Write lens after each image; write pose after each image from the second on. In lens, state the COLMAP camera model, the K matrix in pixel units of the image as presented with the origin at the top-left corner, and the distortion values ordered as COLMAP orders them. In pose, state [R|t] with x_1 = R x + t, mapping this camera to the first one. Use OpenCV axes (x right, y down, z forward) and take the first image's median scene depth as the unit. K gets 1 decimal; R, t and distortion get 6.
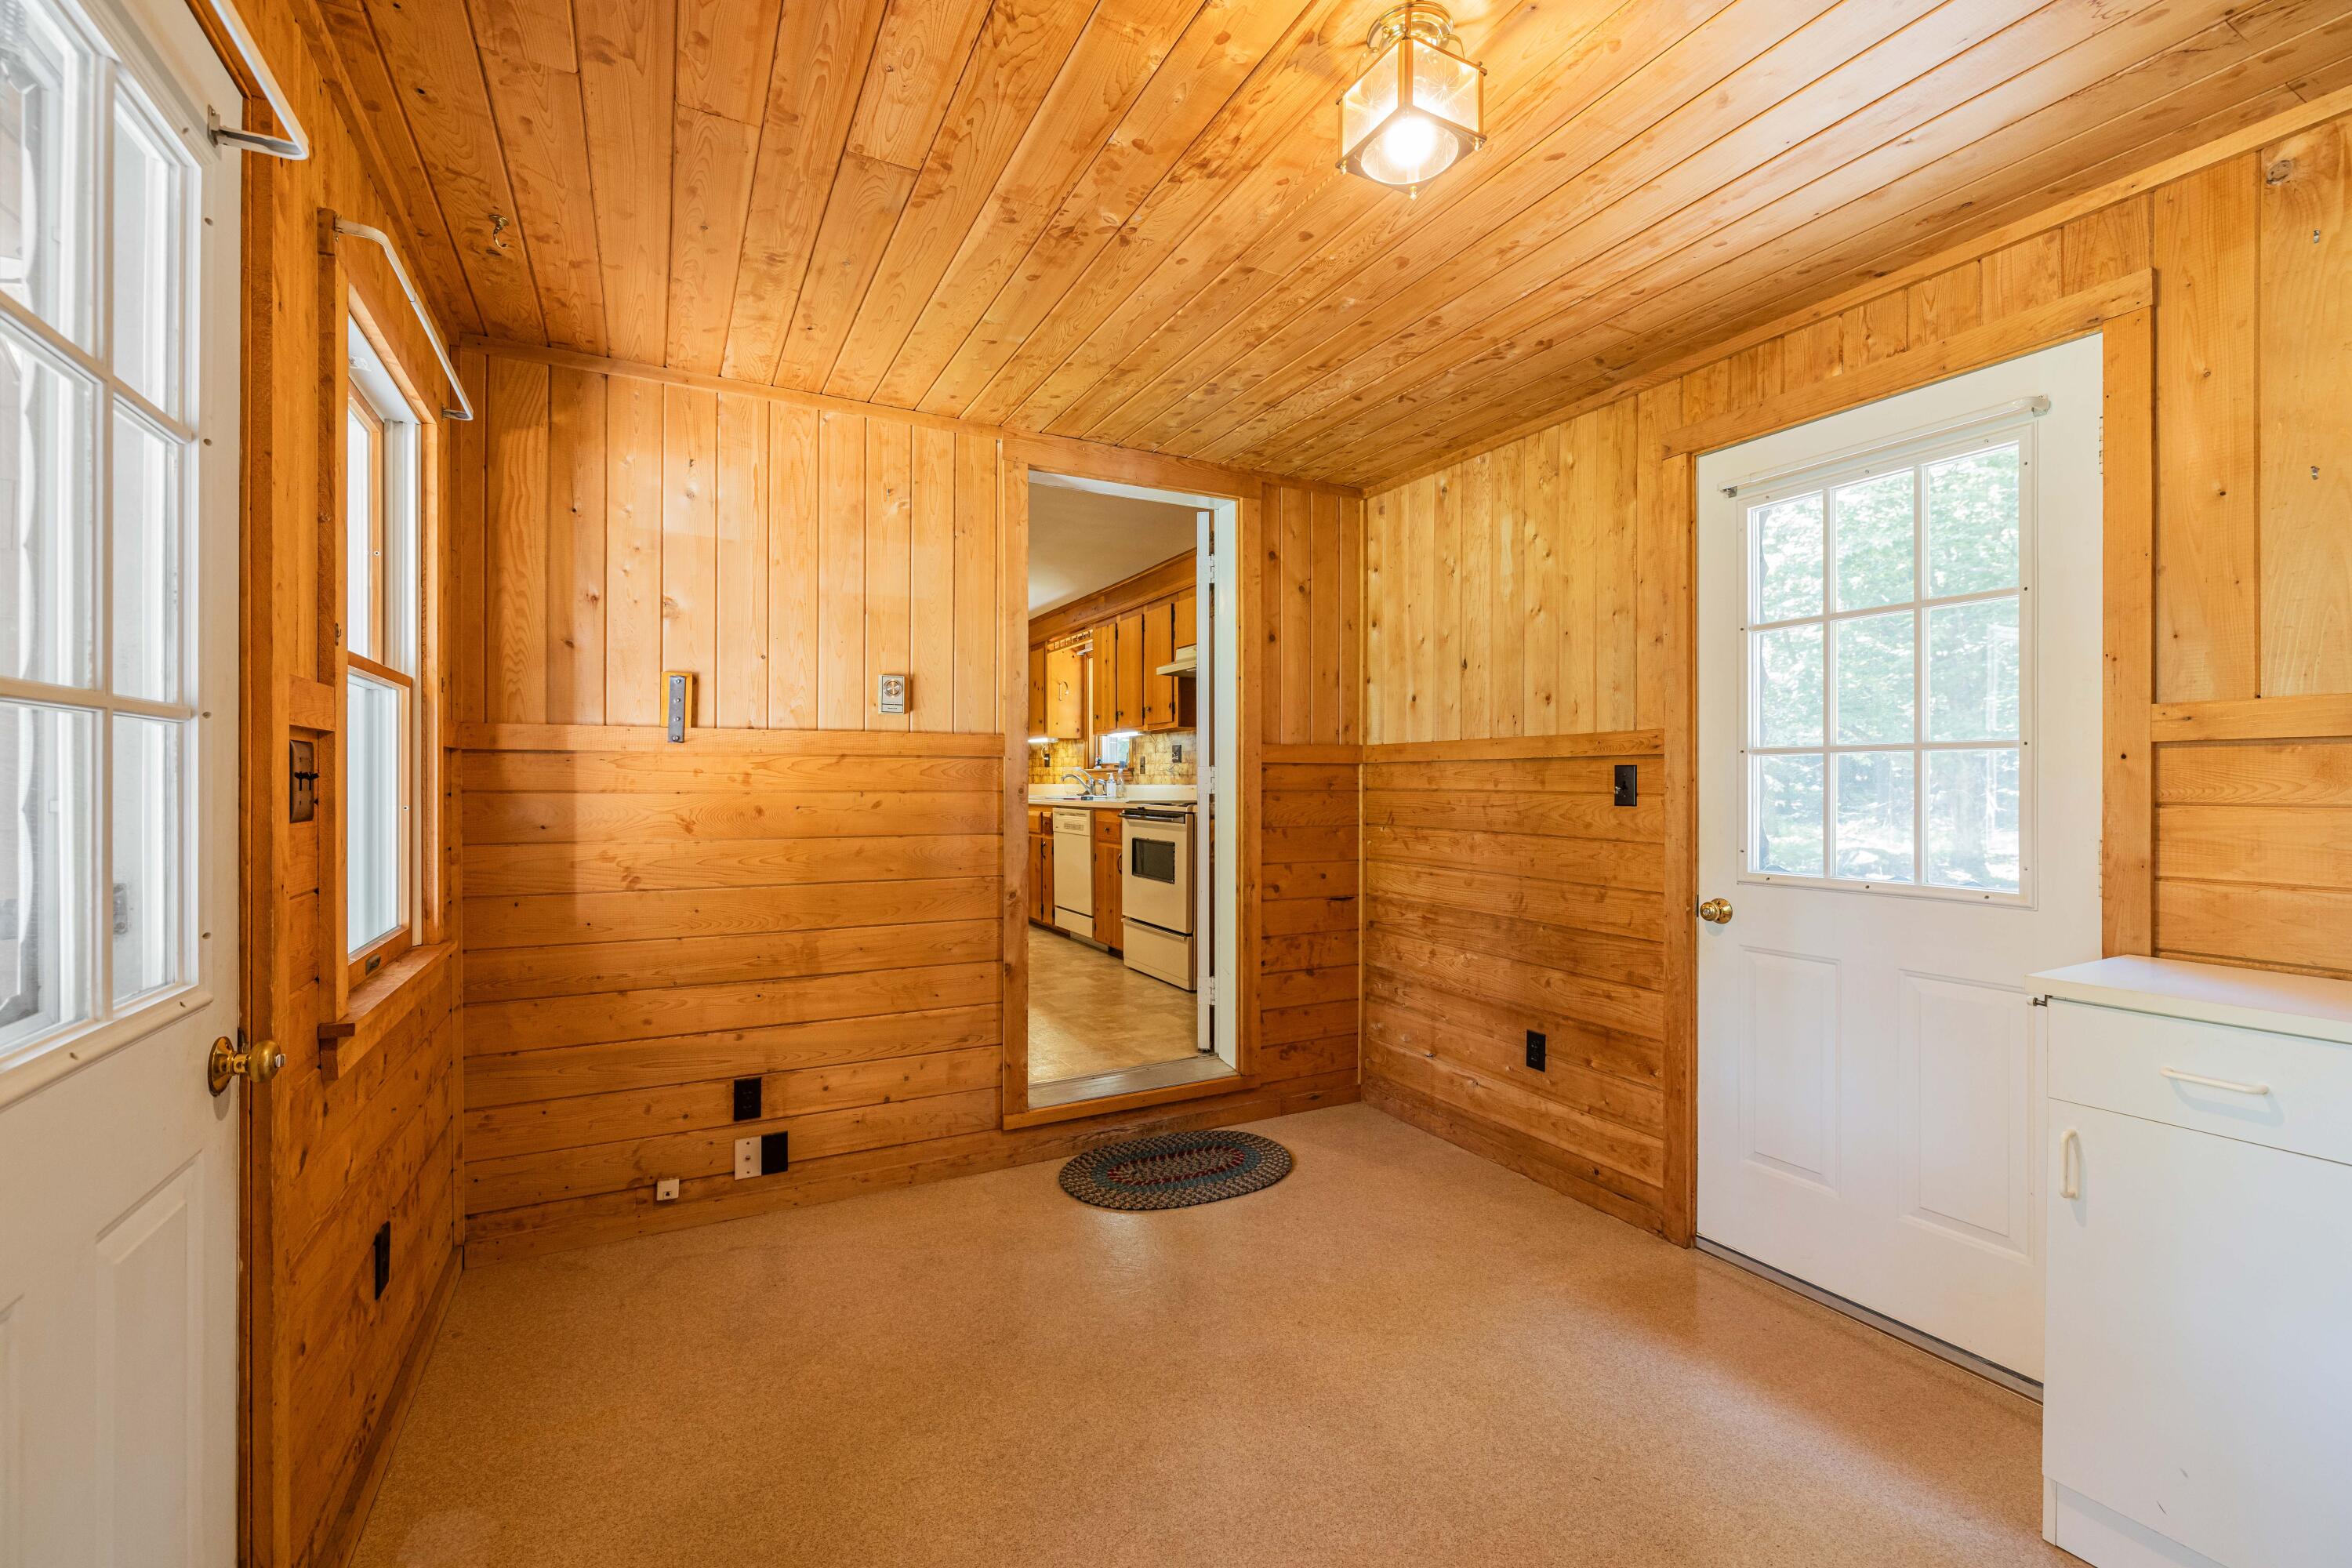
lens RADIAL K [[988.8, 0, 1181.6], [0, 988.8, 788.3], [0, 0, 1]] dist [0.000452, -0.000490]
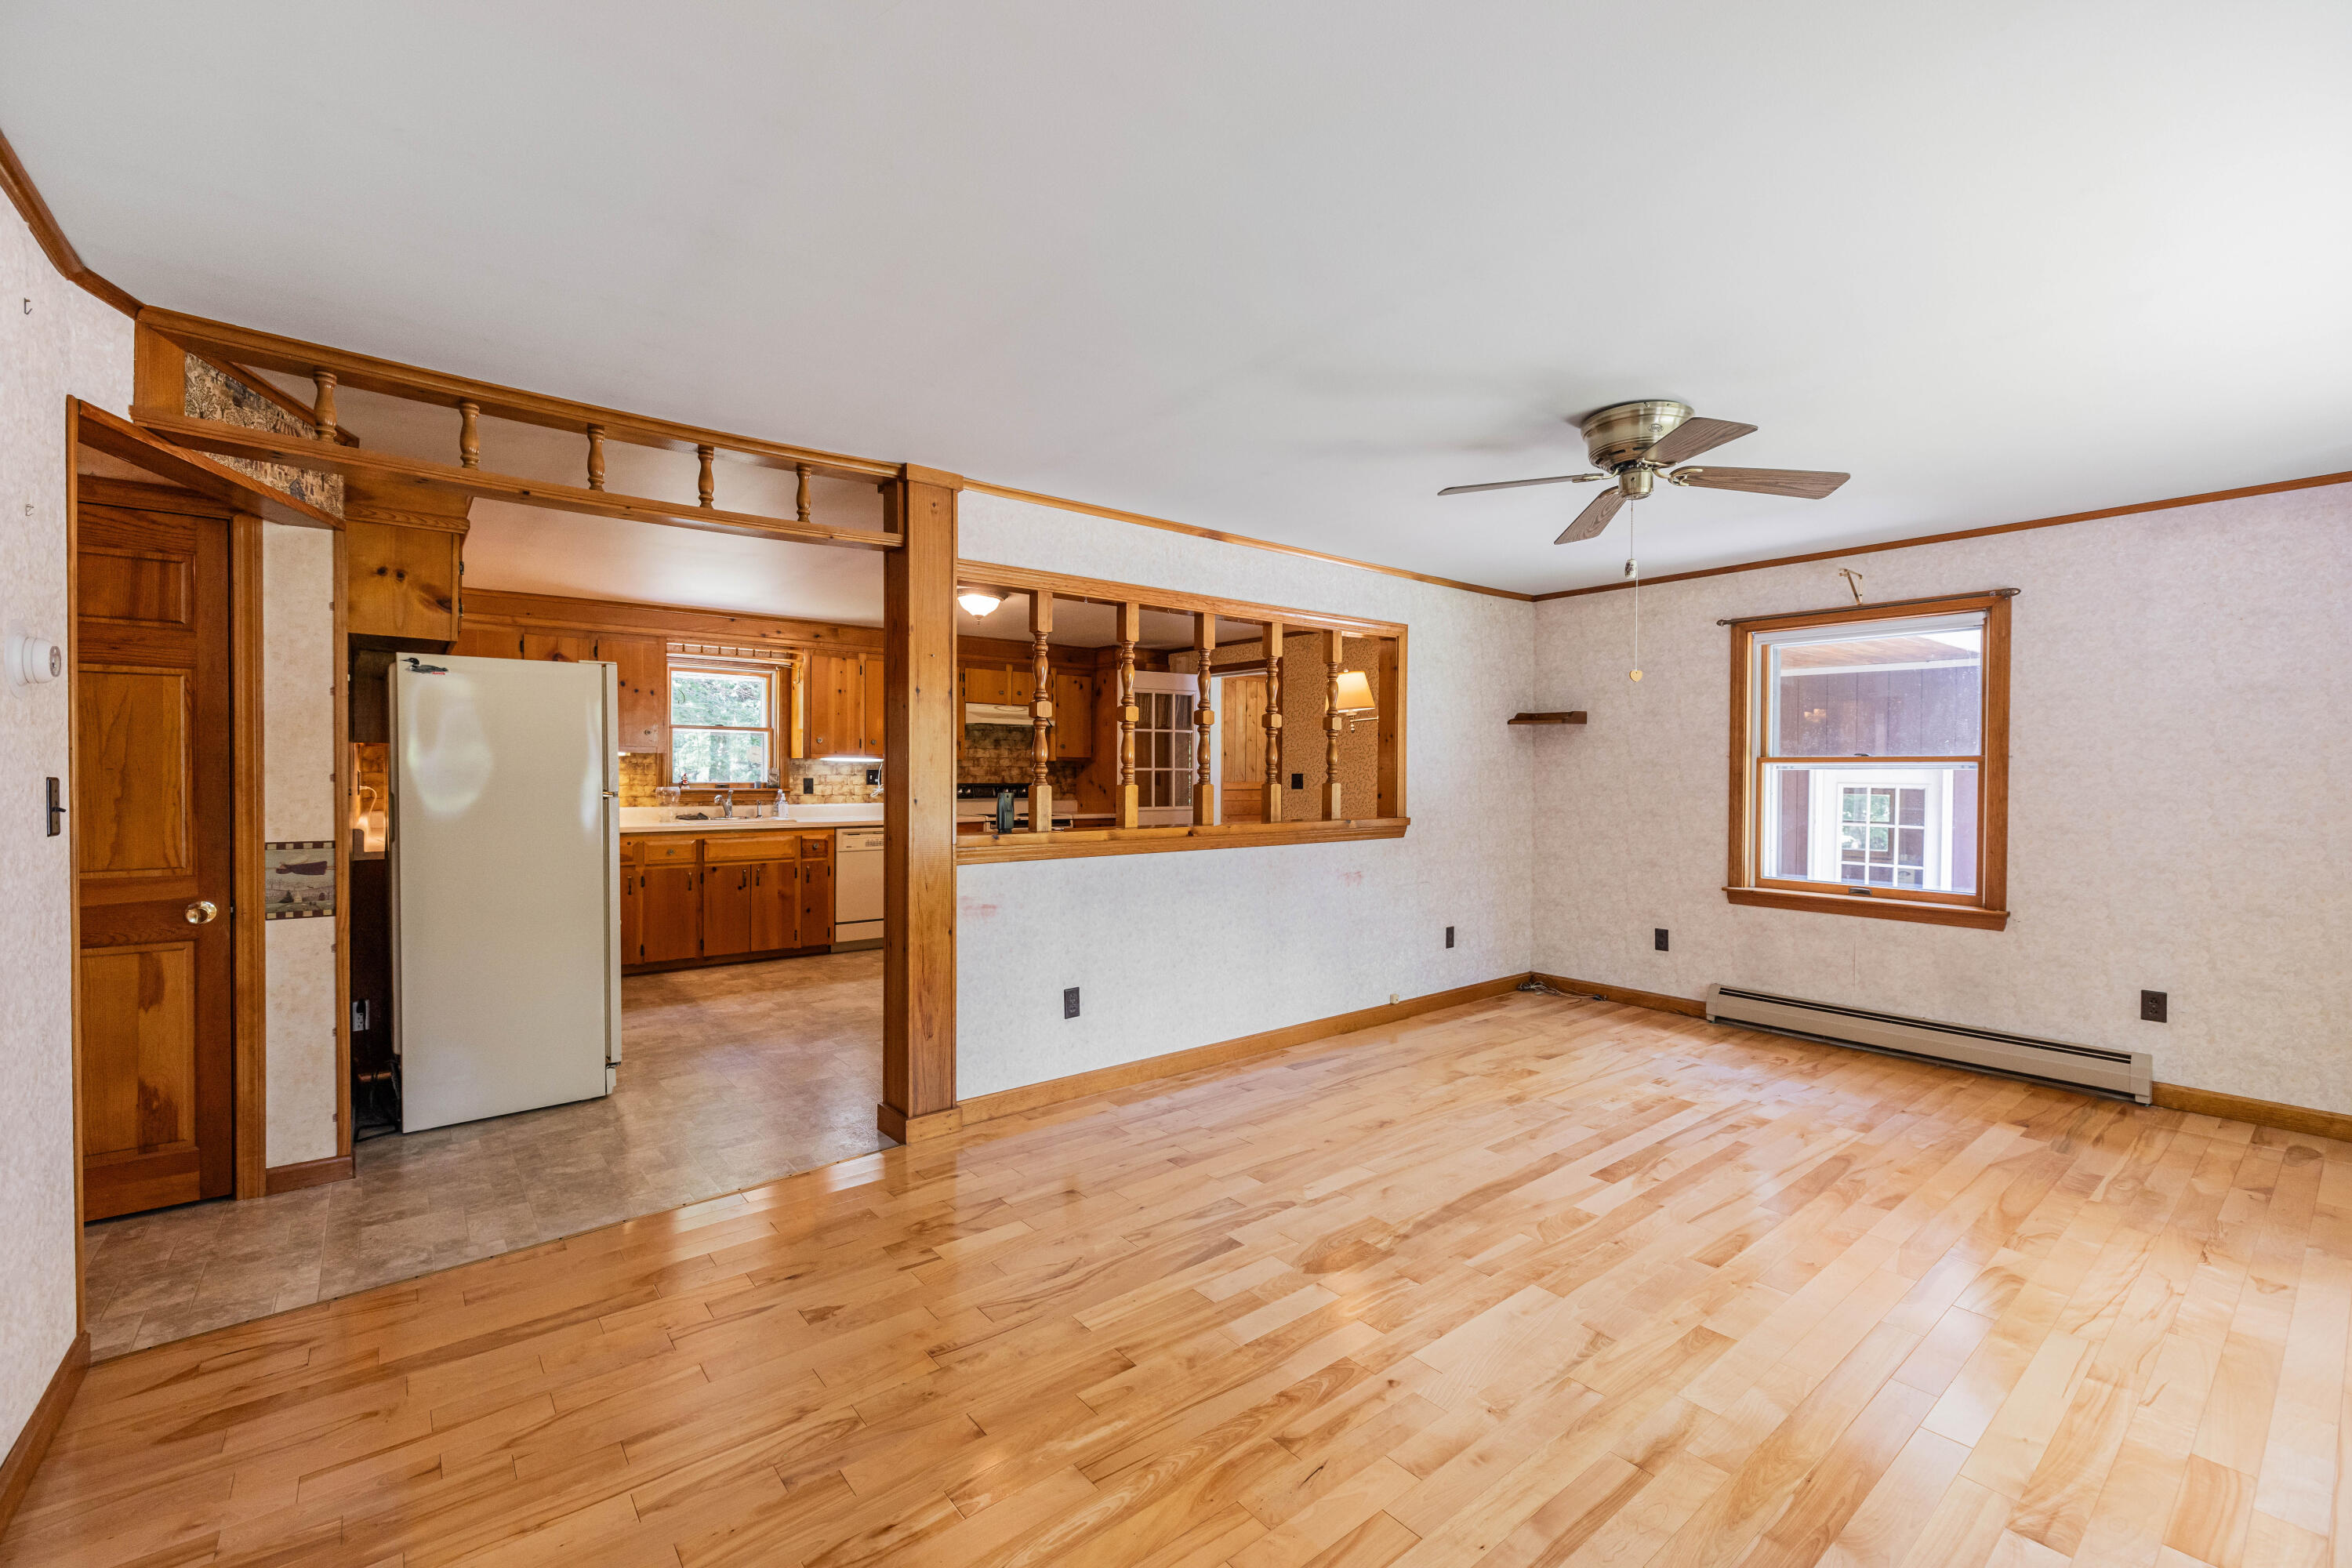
lens RADIAL K [[988.8, 0, 1162.9], [0, 988.8, 778.1], [0, 0, 1]] dist [0.000452, -0.000490]
pose [[-0.176312, -0.006909, 0.984310, -2.717345], [0.000602, 0.999974, 0.007127, -0.091743], [-0.984334, 0.001850, -0.176303, 1.903250]]
